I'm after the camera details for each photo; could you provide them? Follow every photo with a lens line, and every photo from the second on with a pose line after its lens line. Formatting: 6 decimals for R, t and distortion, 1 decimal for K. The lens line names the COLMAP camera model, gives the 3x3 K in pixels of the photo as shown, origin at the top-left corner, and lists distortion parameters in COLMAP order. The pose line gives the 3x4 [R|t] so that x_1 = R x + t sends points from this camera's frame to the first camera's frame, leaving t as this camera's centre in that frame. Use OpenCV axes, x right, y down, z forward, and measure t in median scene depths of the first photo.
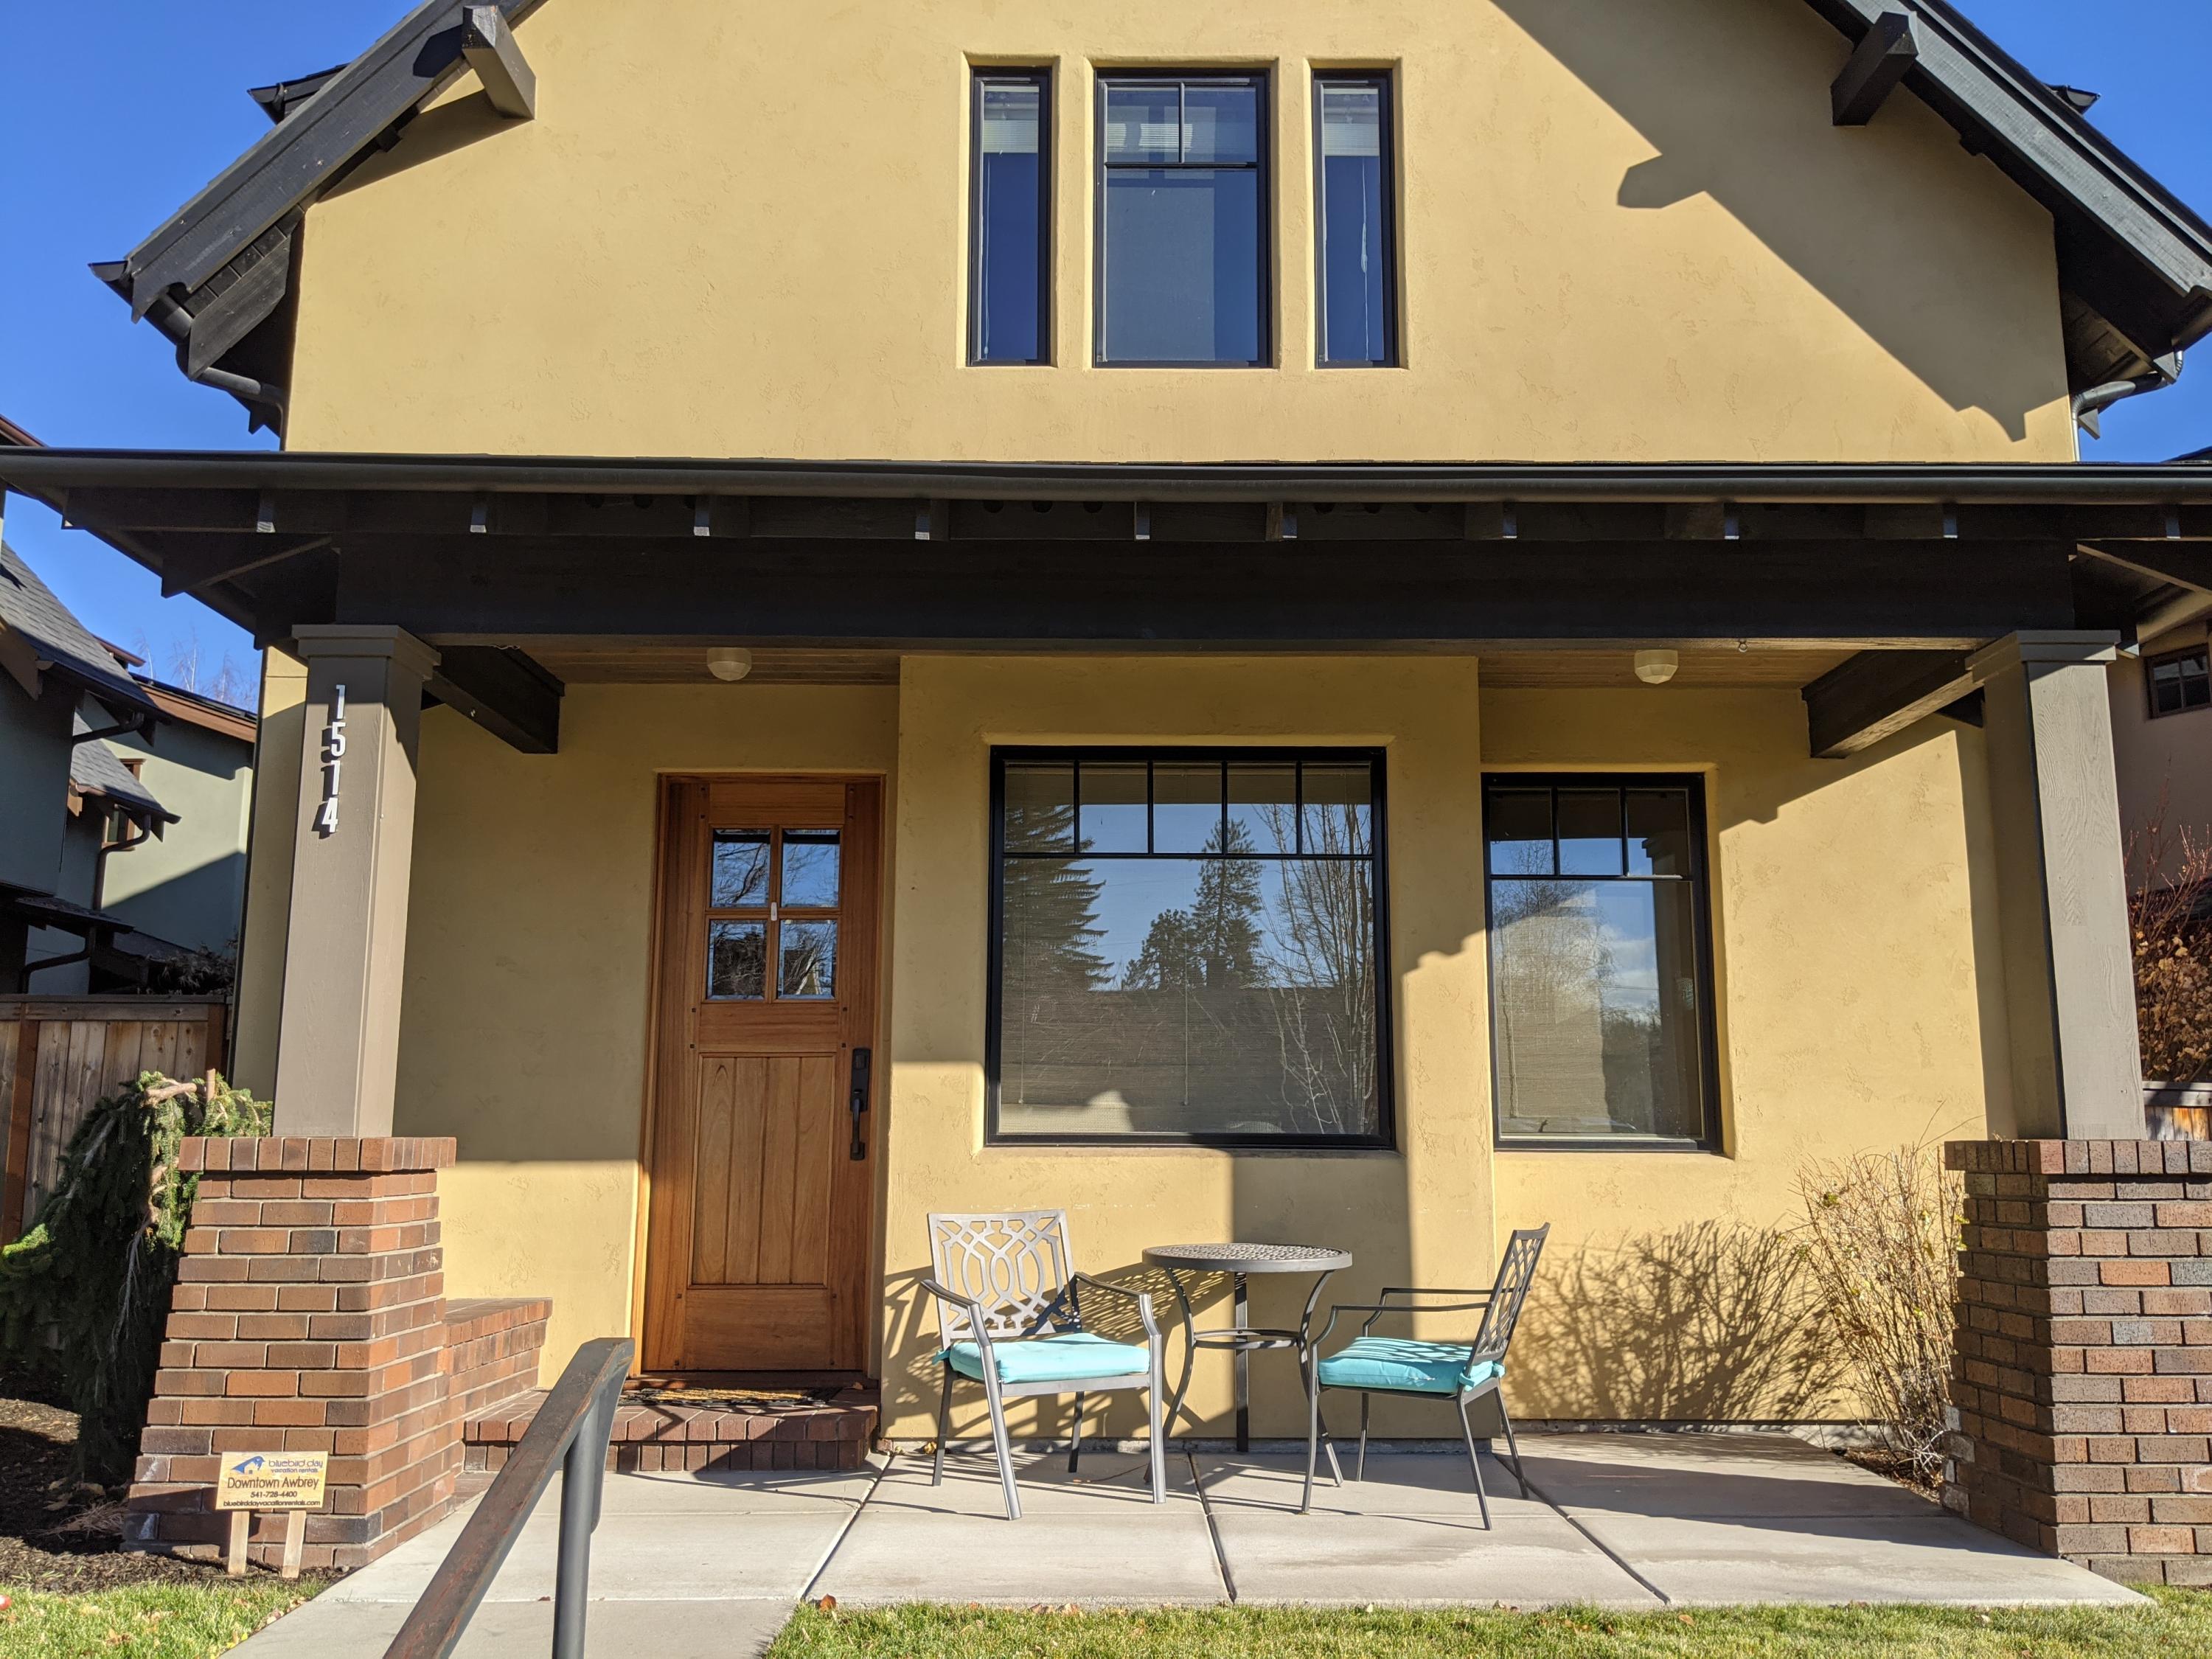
lens RADIAL K [[1756.0, 0, 1109.5], [0, 1756.0, 881.1], [0, 0, 1]] dist [0.009465, 0.002029]
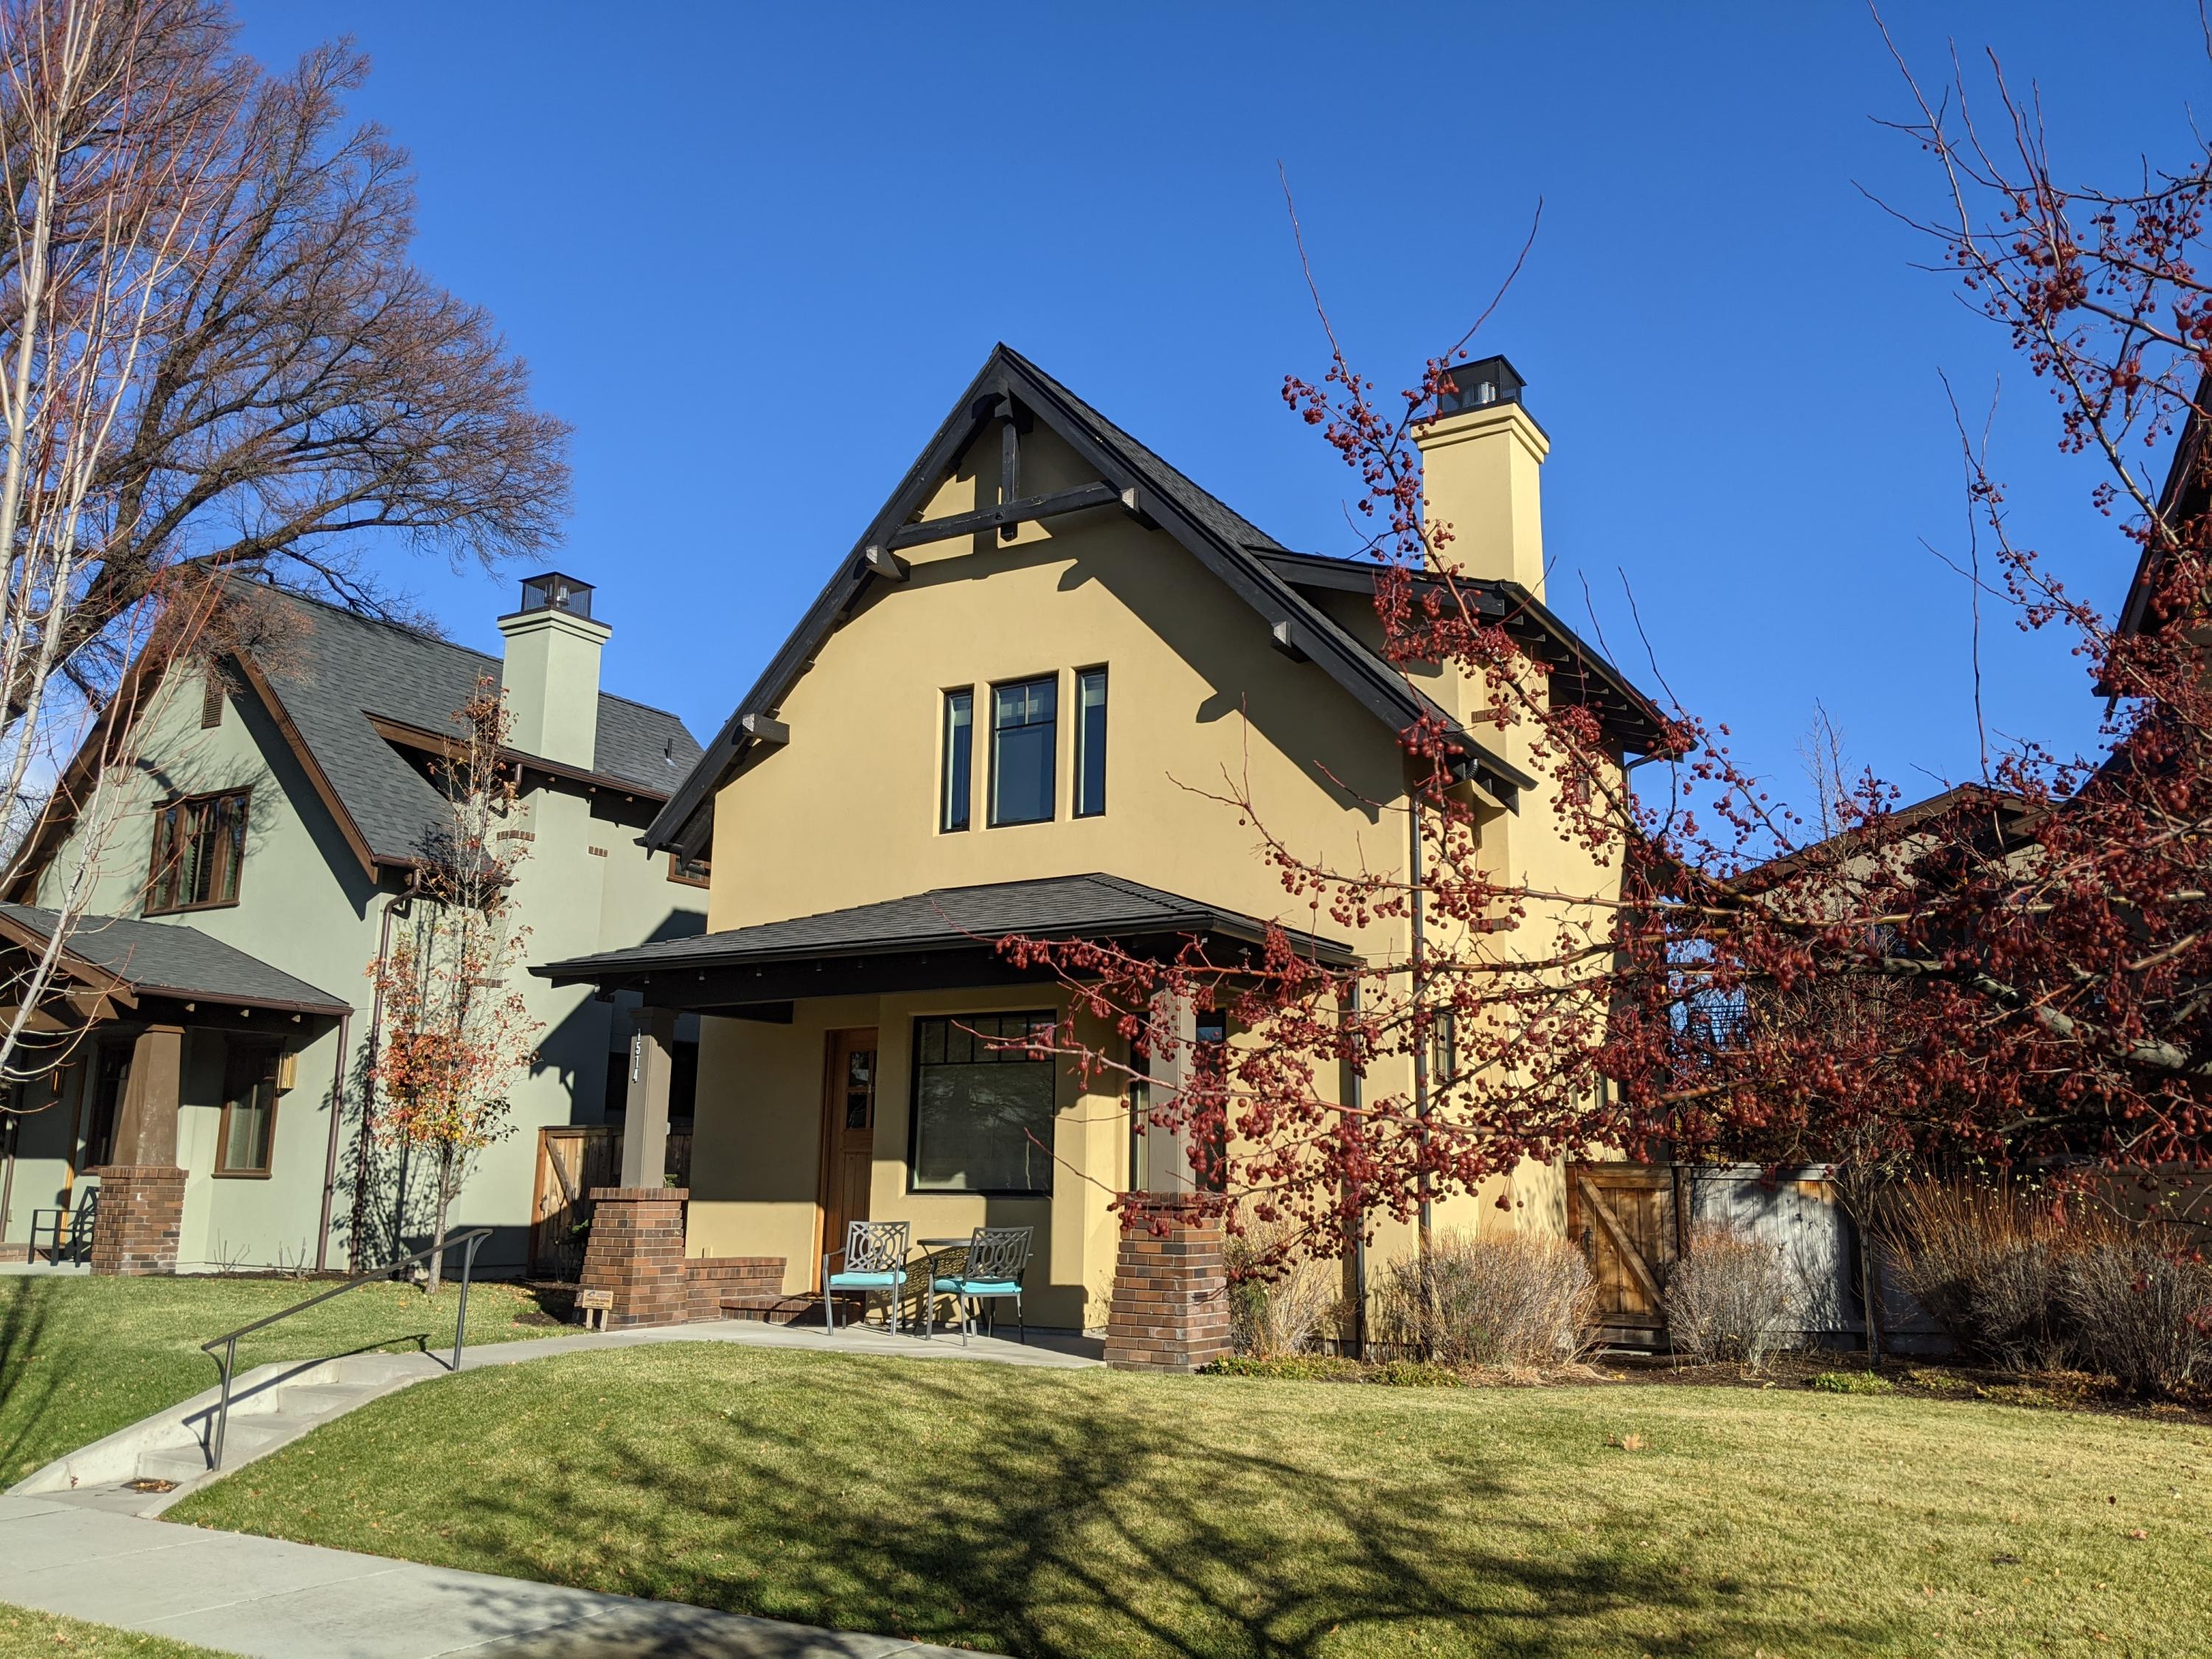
lens RADIAL K [[1755.4, 0, 1106.0], [0, 1755.4, 829.5], [0, 0, 1]] dist [0.086352, -0.173895]
pose [[0.850104, -0.097921, -0.517431, 1.360382], [0.065784, 0.994610, -0.080145, -0.120801], [0.522490, 0.034093, 0.851964, -0.839400]]
